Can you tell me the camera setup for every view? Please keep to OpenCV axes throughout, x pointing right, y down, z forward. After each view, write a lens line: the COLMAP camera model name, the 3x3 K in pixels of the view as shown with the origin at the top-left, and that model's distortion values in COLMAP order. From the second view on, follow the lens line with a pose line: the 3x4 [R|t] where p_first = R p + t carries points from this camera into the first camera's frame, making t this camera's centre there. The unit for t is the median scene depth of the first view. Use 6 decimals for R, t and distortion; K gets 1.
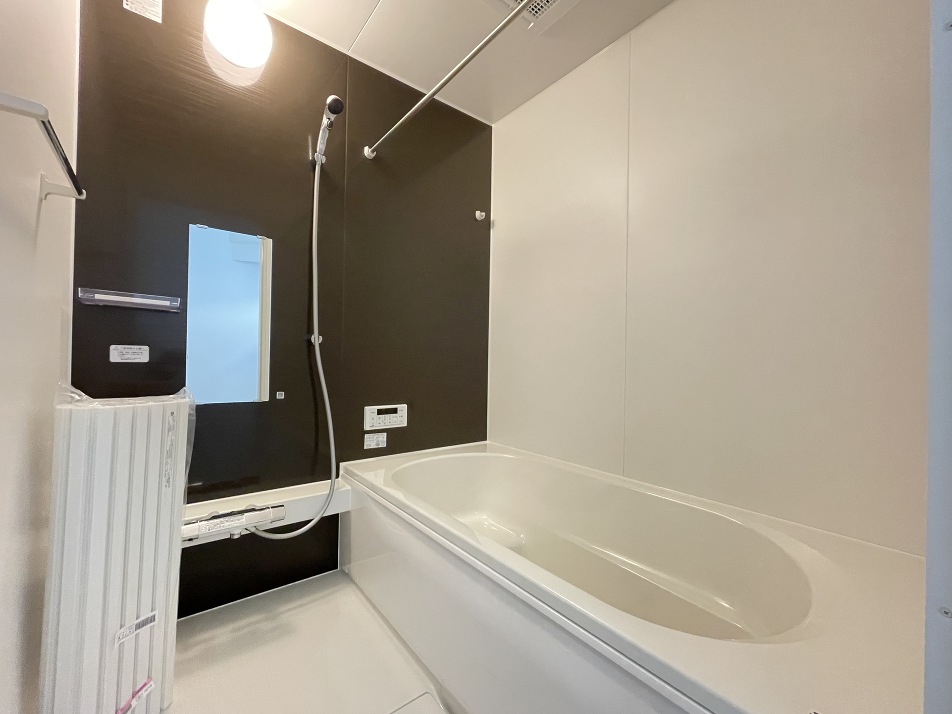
lens RADIAL K [[384.2, 0, 466.7], [0, 384.2, 360.9], [0, 0, 1]] dist [-0.012730, 0.000584]
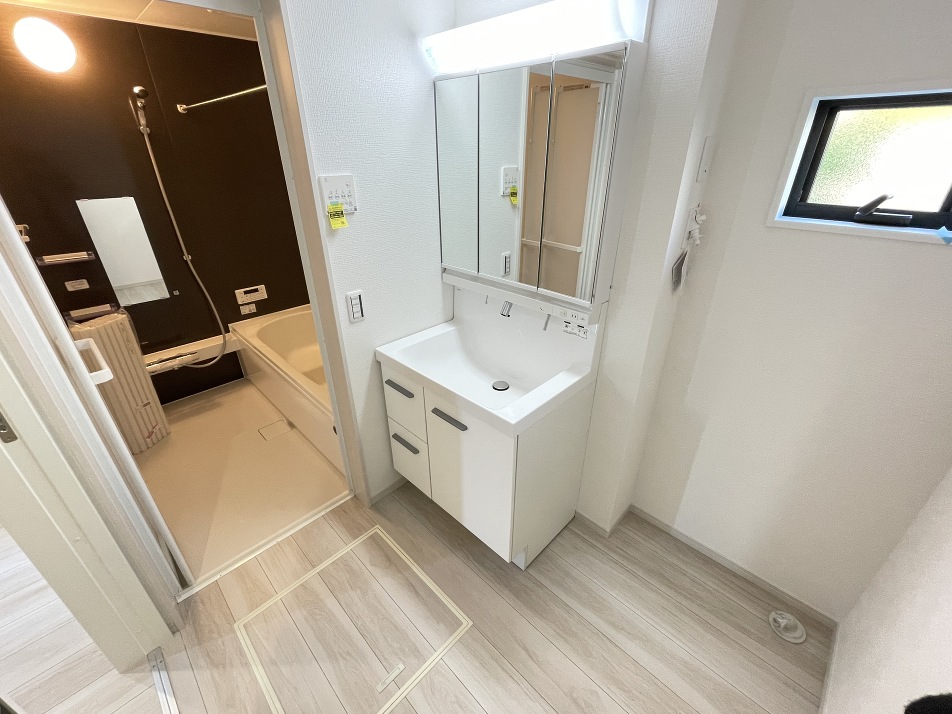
lens RADIAL K [[384.2, 0, 466.7], [0, 384.2, 360.9], [0, 0, 1]] dist [-0.012730, 0.000584]
pose [[0.991031, -0.077568, 0.108815, 0.614878], [0.017775, 0.883569, 0.467964, -0.431687], [-0.132445, -0.461833, 0.877023, -0.841233]]
